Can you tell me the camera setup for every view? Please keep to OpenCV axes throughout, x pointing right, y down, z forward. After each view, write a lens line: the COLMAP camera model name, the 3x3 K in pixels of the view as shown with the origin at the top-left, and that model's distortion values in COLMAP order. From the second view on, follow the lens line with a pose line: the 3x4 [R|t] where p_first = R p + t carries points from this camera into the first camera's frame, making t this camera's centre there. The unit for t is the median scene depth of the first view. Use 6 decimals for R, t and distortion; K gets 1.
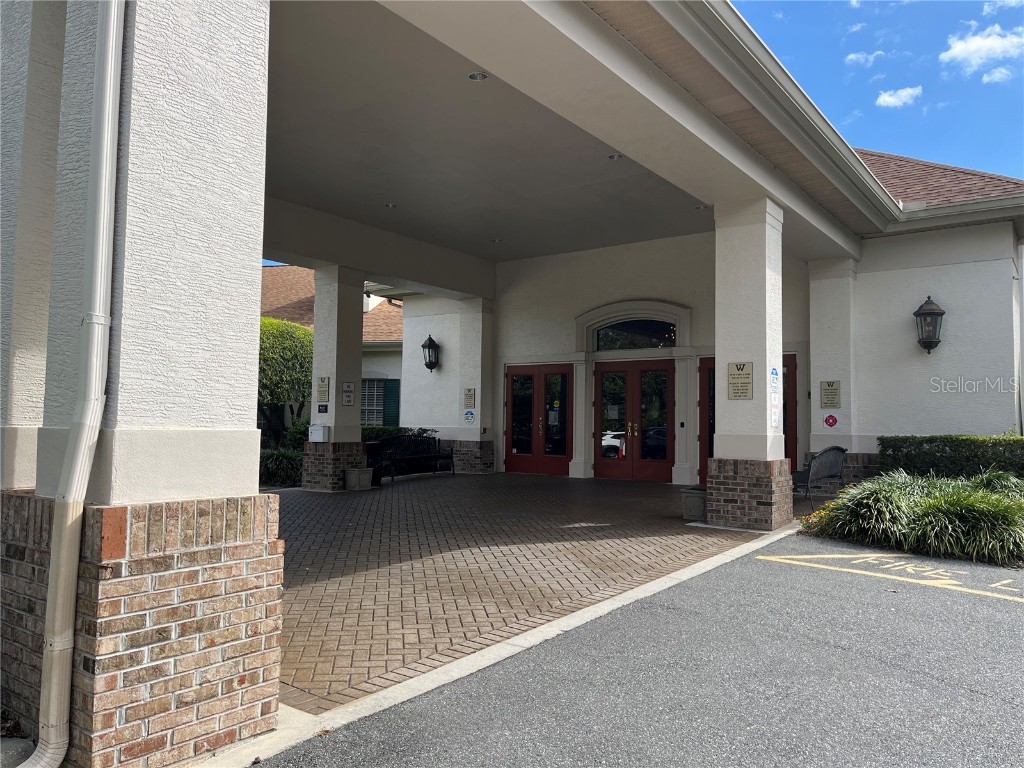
lens RADIAL K [[767.5, 0, 512.0], [0, 767.5, 384.0], [0, 0, 1]] dist [0.105007, -0.000234]
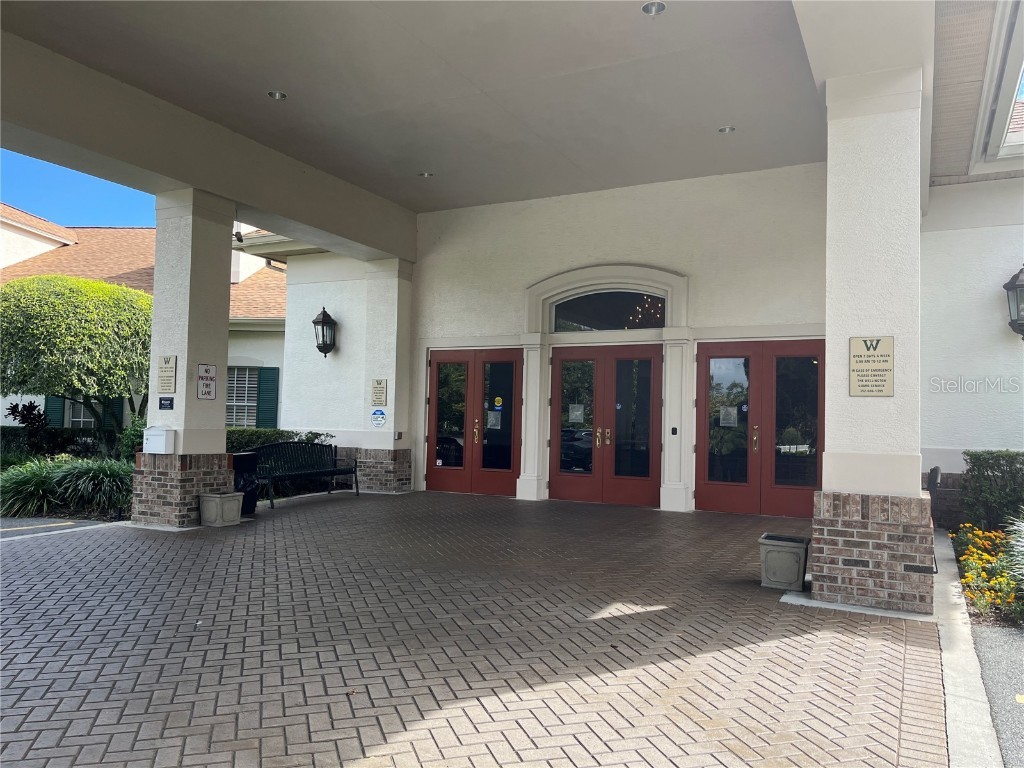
lens RADIAL K [[775.2, 0, 512.0], [0, 775.2, 384.0], [0, 0, 1]] dist [0.044931, -0.001870]
pose [[0.987633, 0.016869, 0.155872, -0.048242], [-0.017212, 0.999852, 0.000846, 0.008086], [-0.155835, -0.003518, 0.987777, 0.247752]]
